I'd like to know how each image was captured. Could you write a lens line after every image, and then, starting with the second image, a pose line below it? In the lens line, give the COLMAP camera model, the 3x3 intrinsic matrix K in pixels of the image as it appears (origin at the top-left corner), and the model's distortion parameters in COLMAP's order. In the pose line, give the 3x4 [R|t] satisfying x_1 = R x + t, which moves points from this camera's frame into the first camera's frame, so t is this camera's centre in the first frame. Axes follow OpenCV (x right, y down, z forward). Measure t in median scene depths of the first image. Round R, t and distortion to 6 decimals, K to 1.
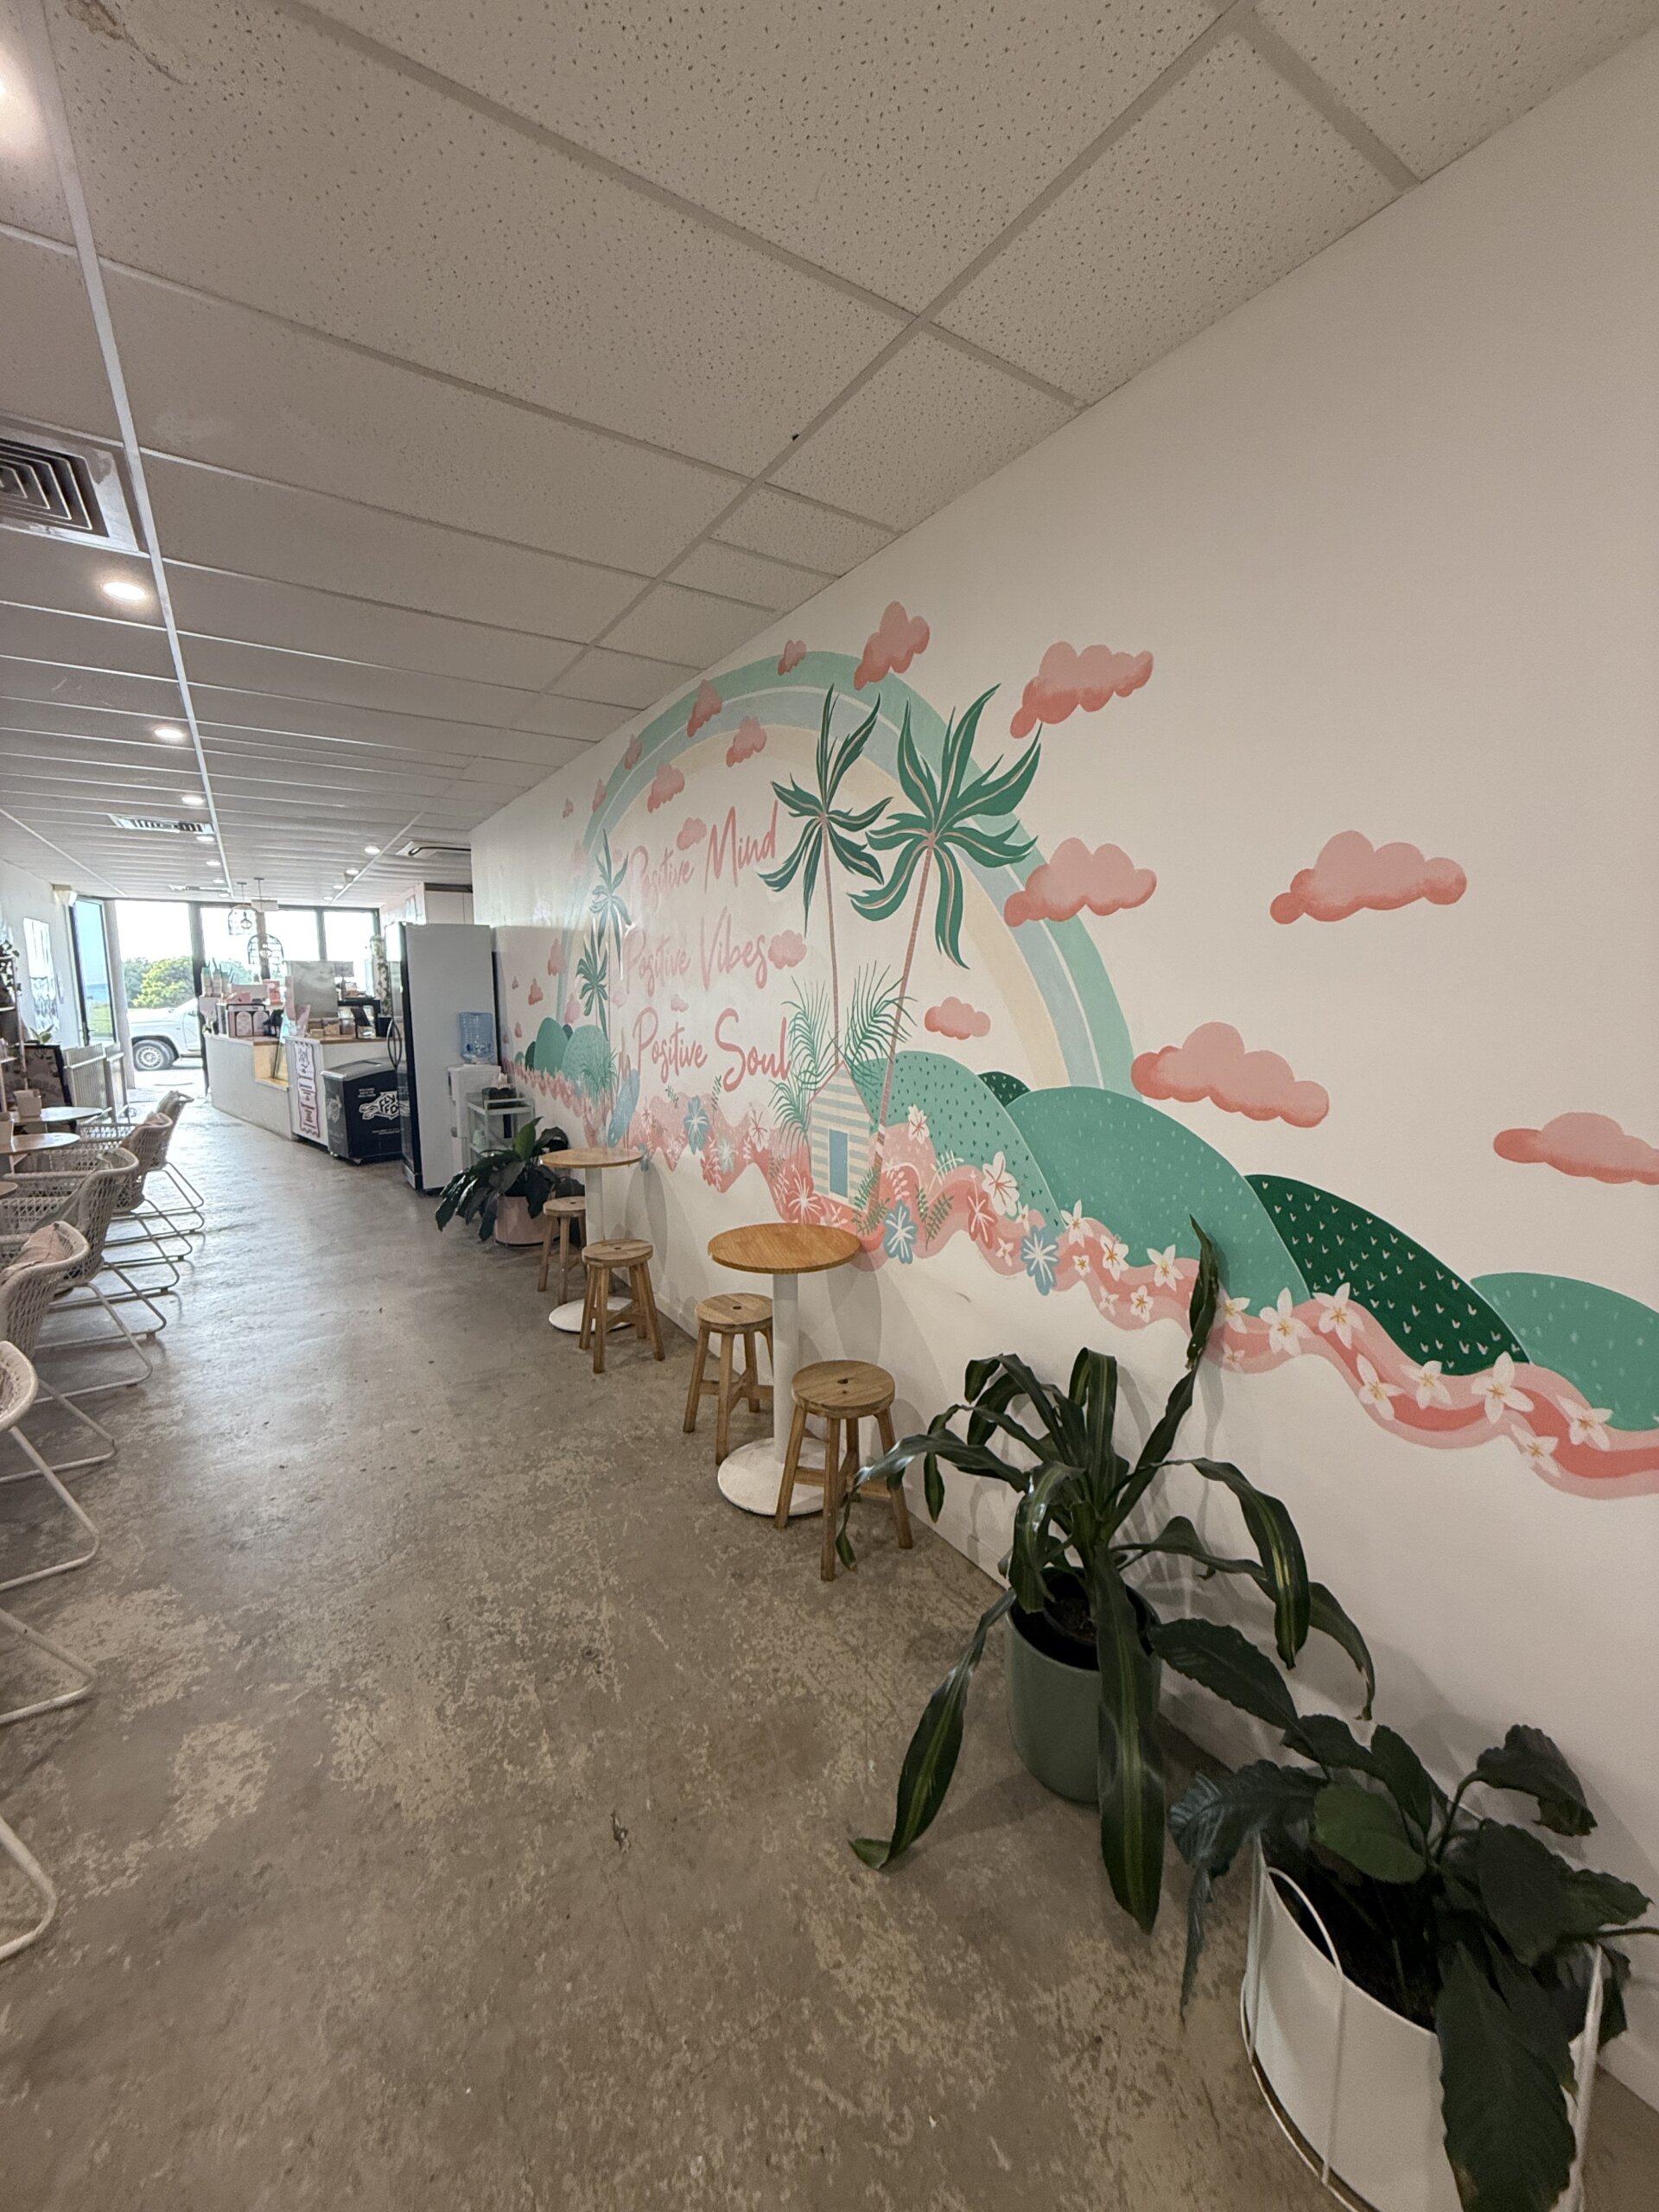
lens RADIAL K [[880.4, 0, 831.7], [0, 880.4, 1099.0], [0, 0, 1]] dist [-0.001181, 0.000018]
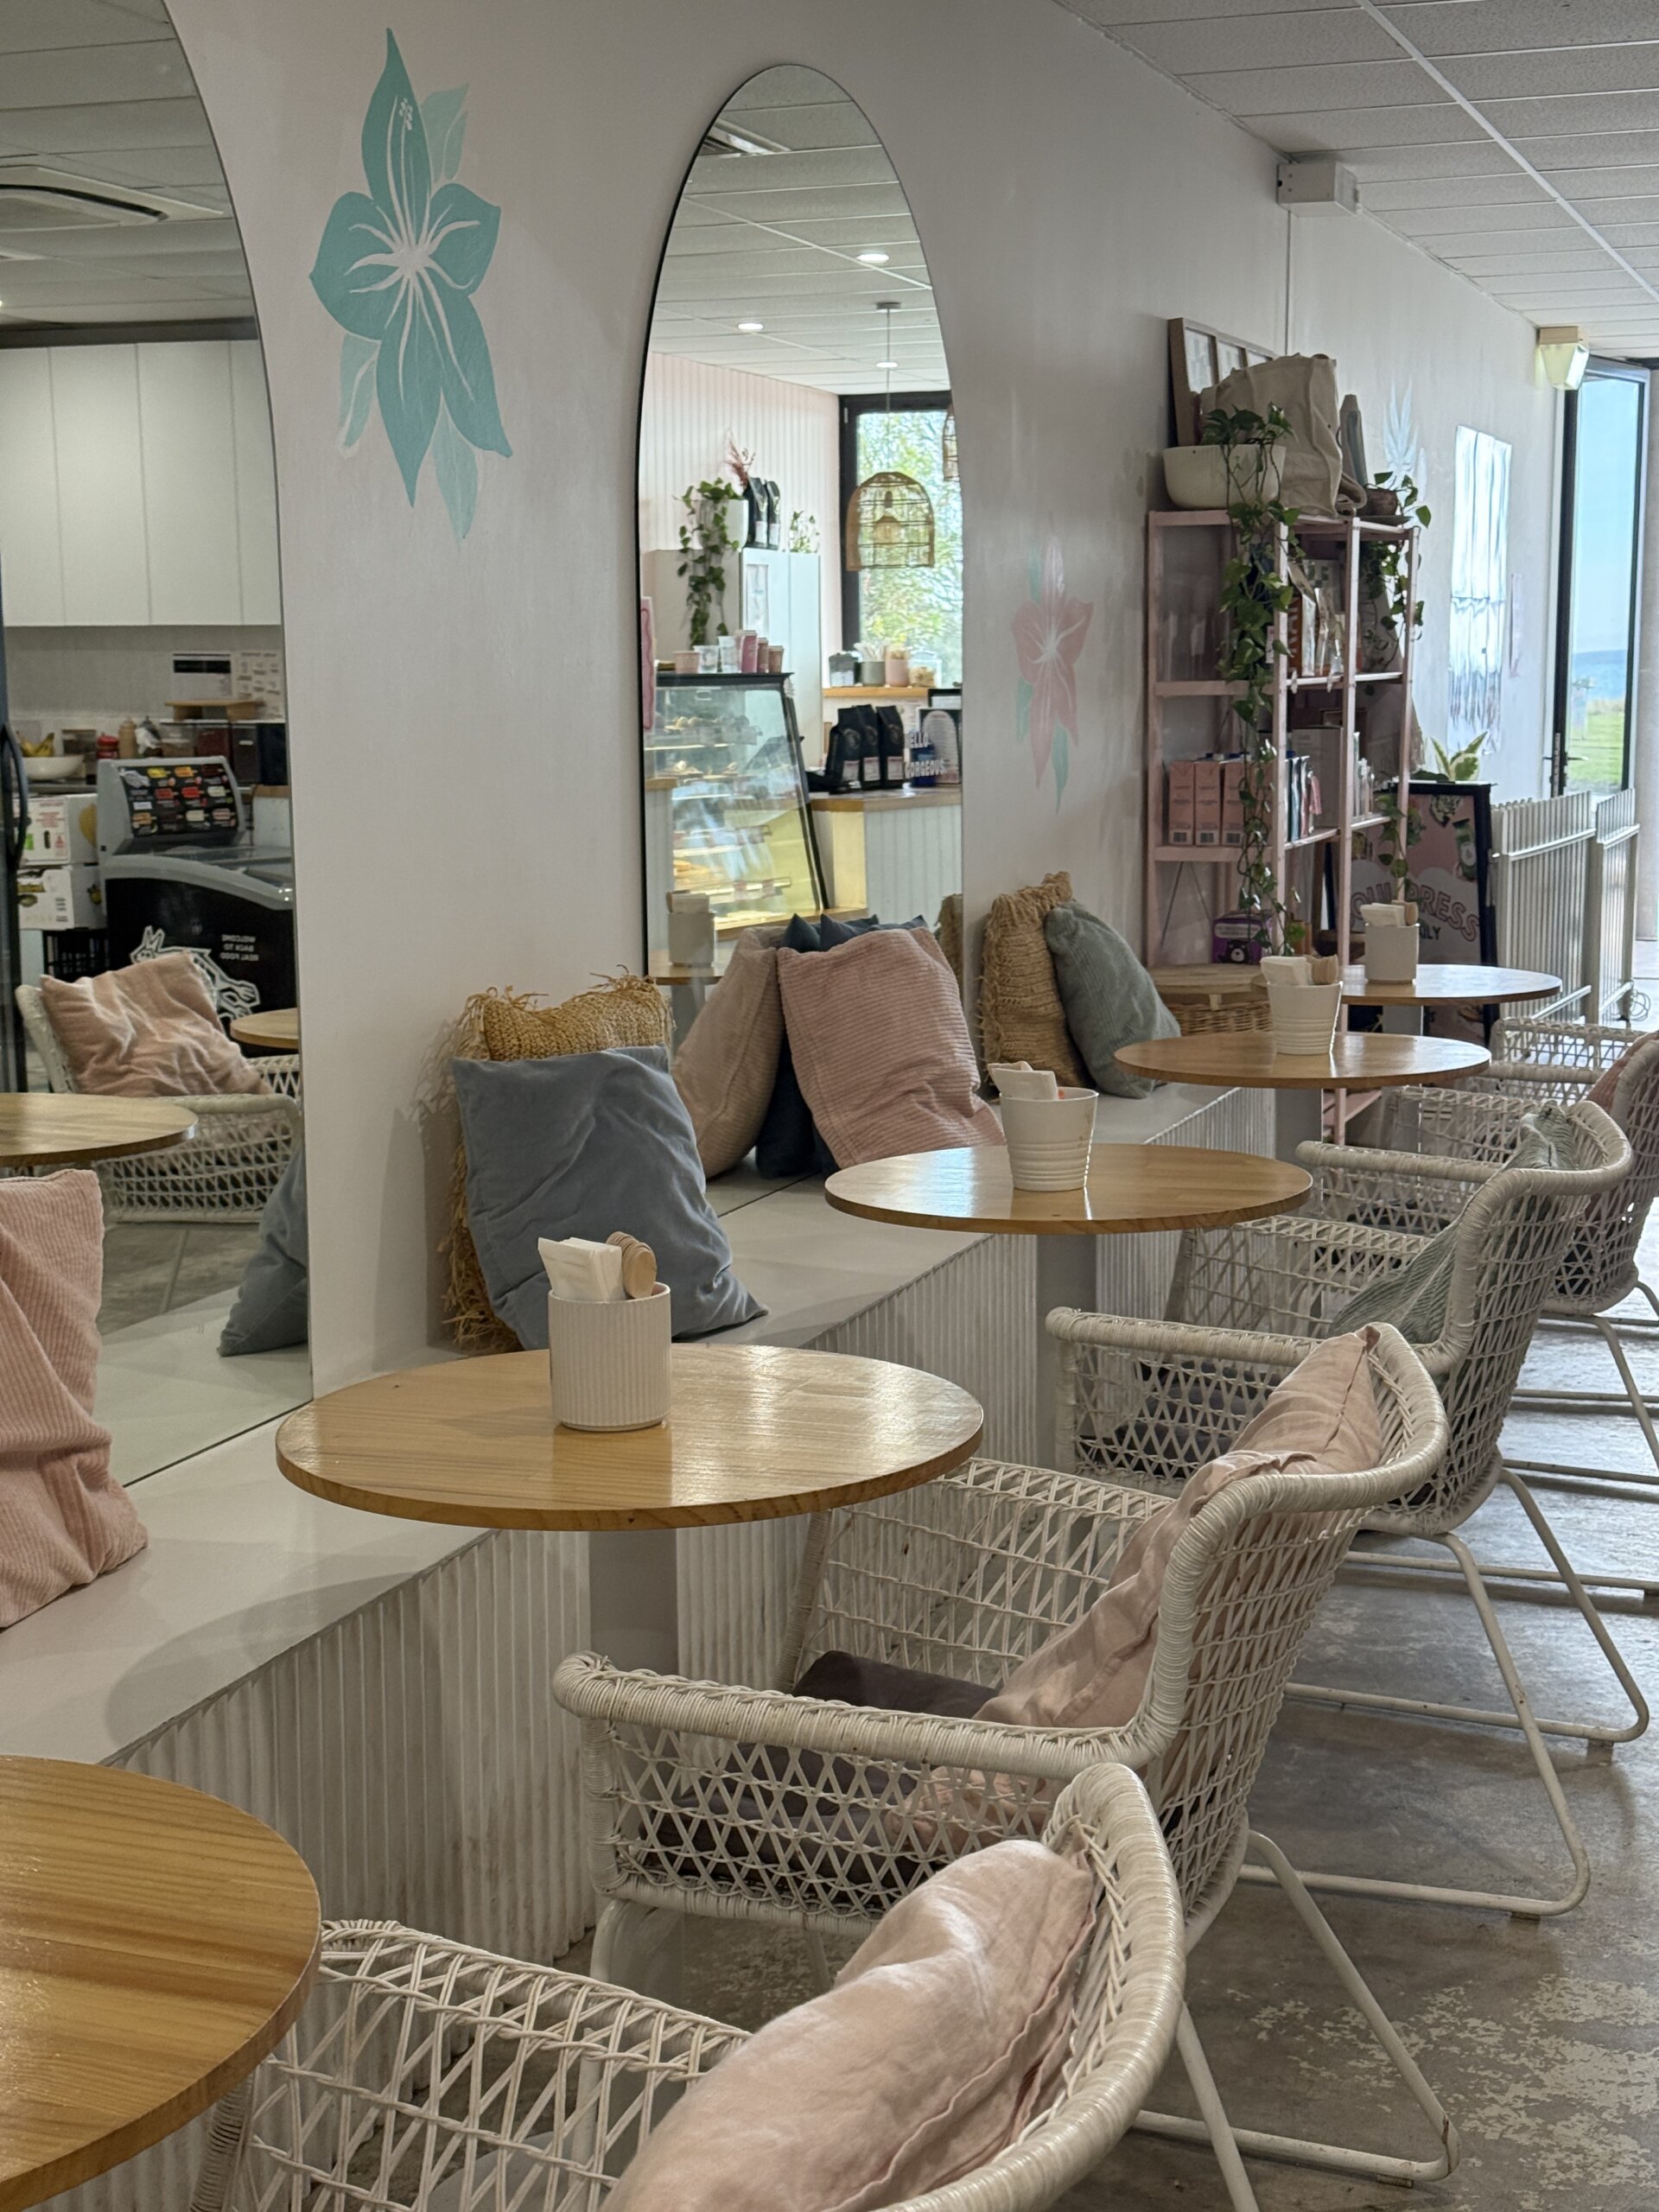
lens RADIAL K [[3050.3, 0, 861.8], [0, 3050.3, 1121.3], [0, 0, 1]] dist [0.227594, -0.568264]
pose [[0.601599, 0.116843, -0.790207, -0.183864], [-0.099869, 0.992484, 0.070721, 0.018413], [0.792531, 0.036372, 0.608746, 0.238166]]
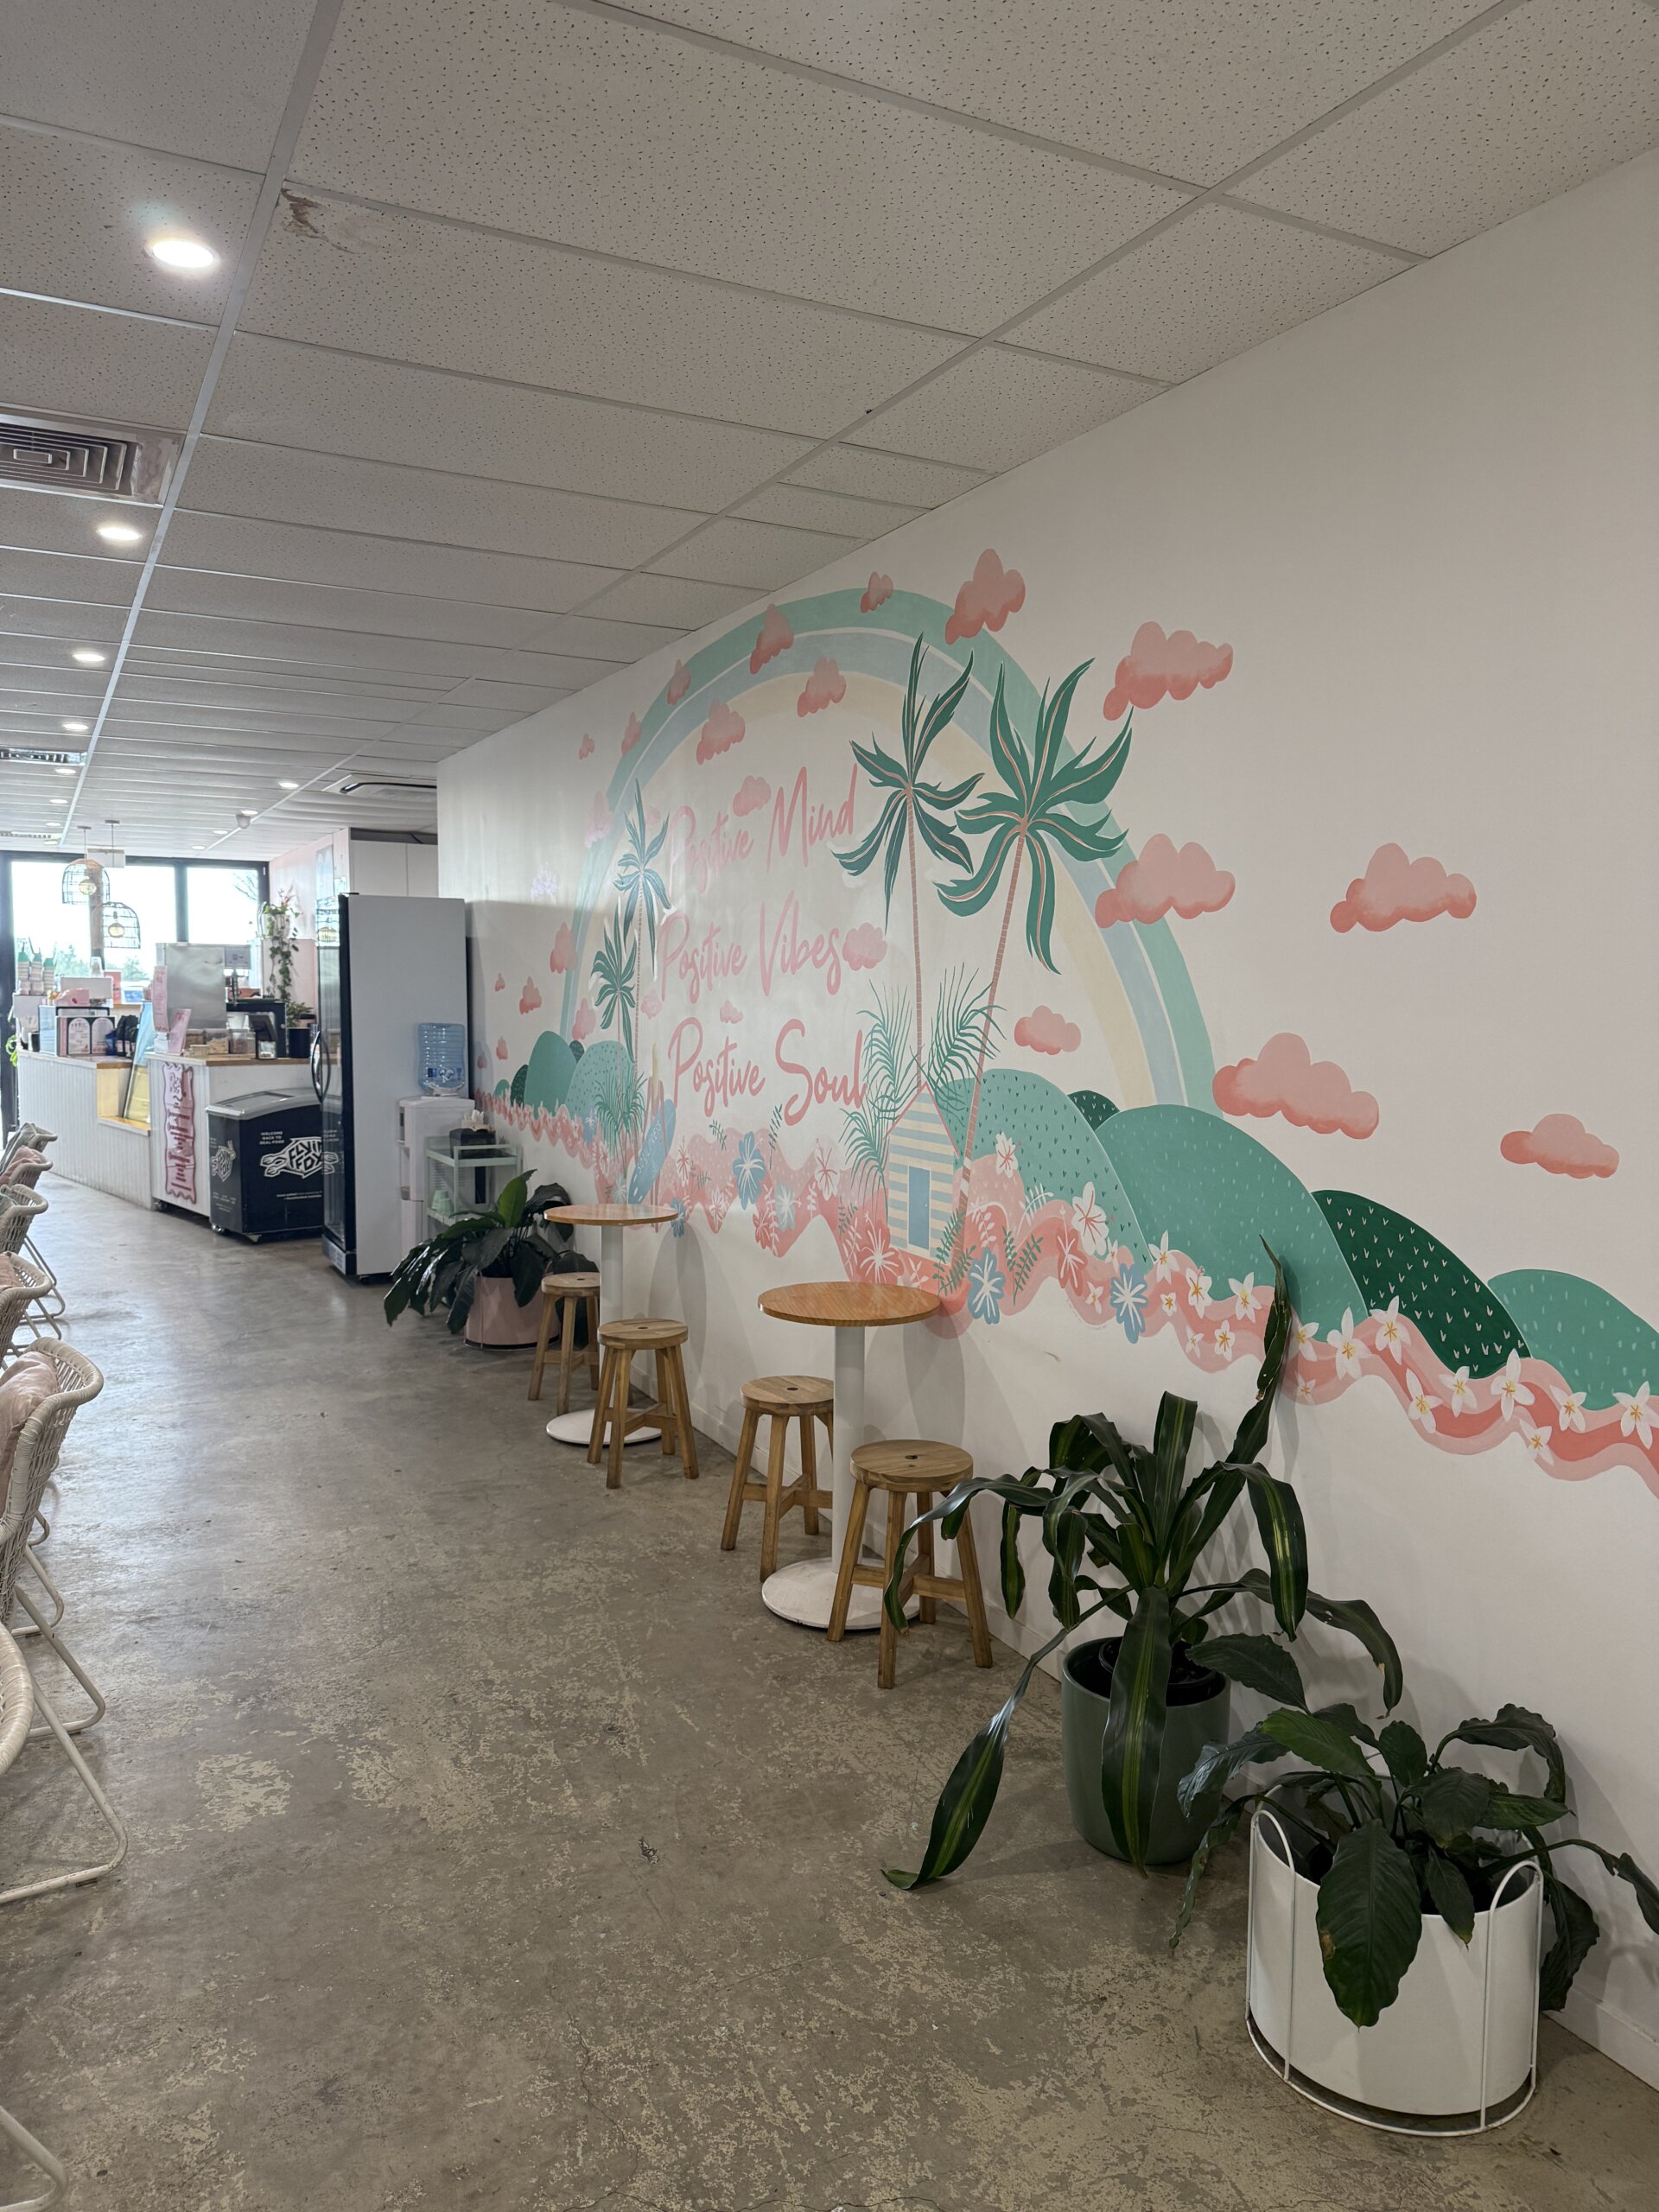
lens RADIAL K [[1533.1, 0, 841.7], [0, 1533.1, 1110.9], [0, 0, 1]] dist [0.174766, -0.344382]
pose [[0.995311, 0.019197, -0.094799, 0.071508], [-0.023961, 0.998493, -0.049372, 0.056896], [0.093708, 0.051412, 0.994271, -0.441348]]
